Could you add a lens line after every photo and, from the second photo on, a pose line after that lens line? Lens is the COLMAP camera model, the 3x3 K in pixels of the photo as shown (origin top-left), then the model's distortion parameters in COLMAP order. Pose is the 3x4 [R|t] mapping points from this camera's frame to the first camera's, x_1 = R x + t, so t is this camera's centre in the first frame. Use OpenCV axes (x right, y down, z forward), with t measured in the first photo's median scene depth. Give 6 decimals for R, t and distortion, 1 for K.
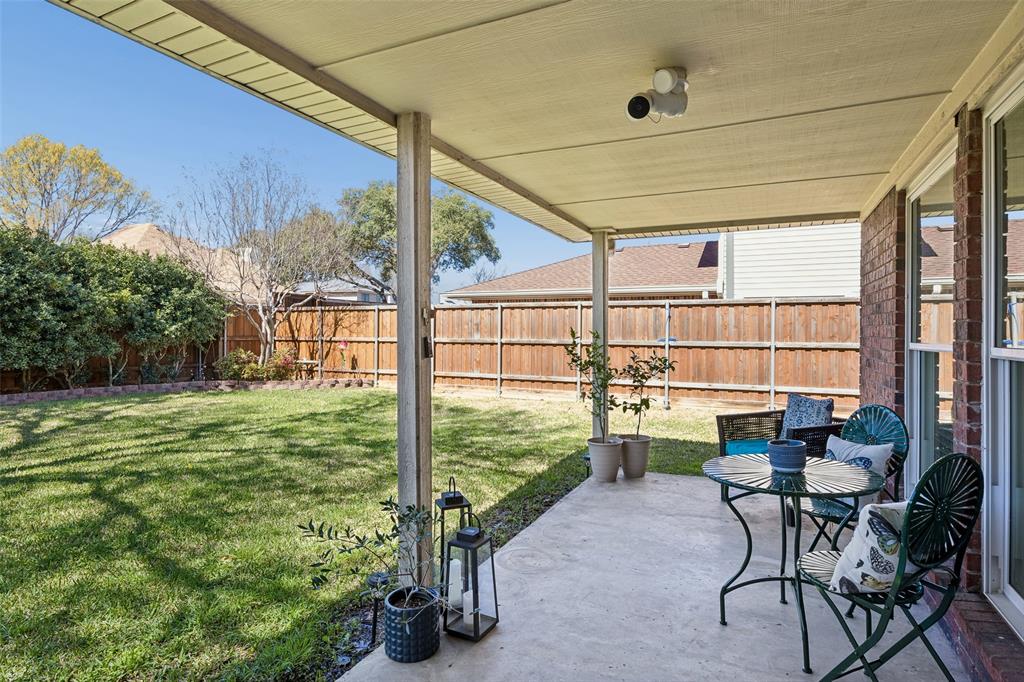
lens RADIAL K [[565.2, 0, 507.8], [0, 565.2, 336.0], [0, 0, 1]] dist [0.000524, -0.000066]
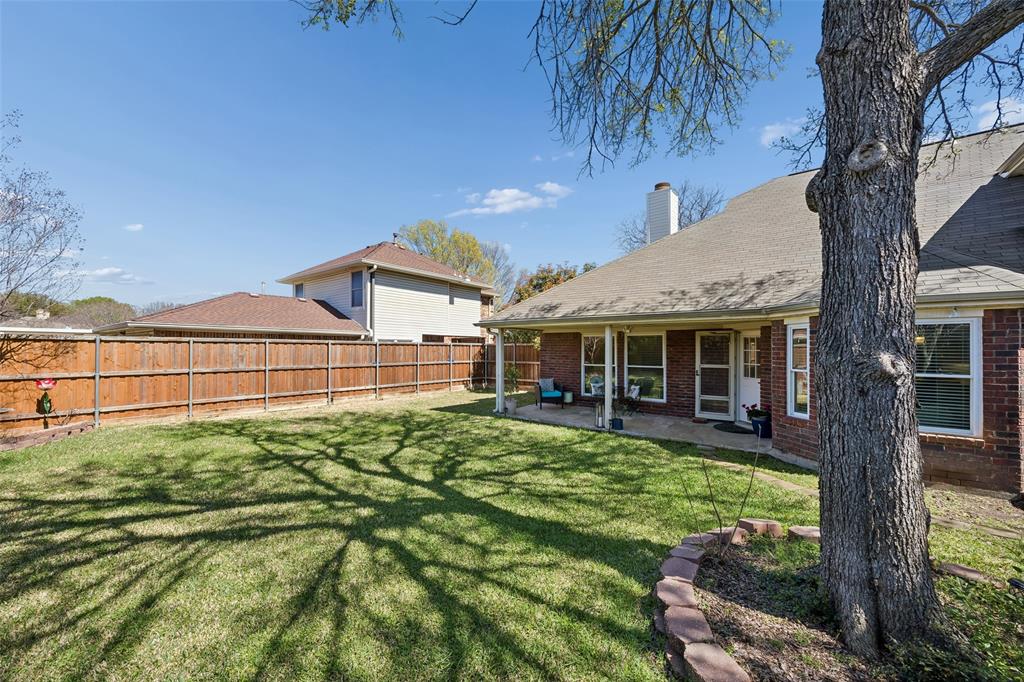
lens RADIAL K [[403.9, 0, 508.5], [0, 403.9, 346.2], [0, 0, 1]] dist [0.001433, -0.000562]
pose [[0.214095, 0.006474, 0.976791, -0.806676], [0.011450, 0.999893, -0.009136, -0.027544], [-0.976746, 0.013141, 0.213998, 0.261040]]
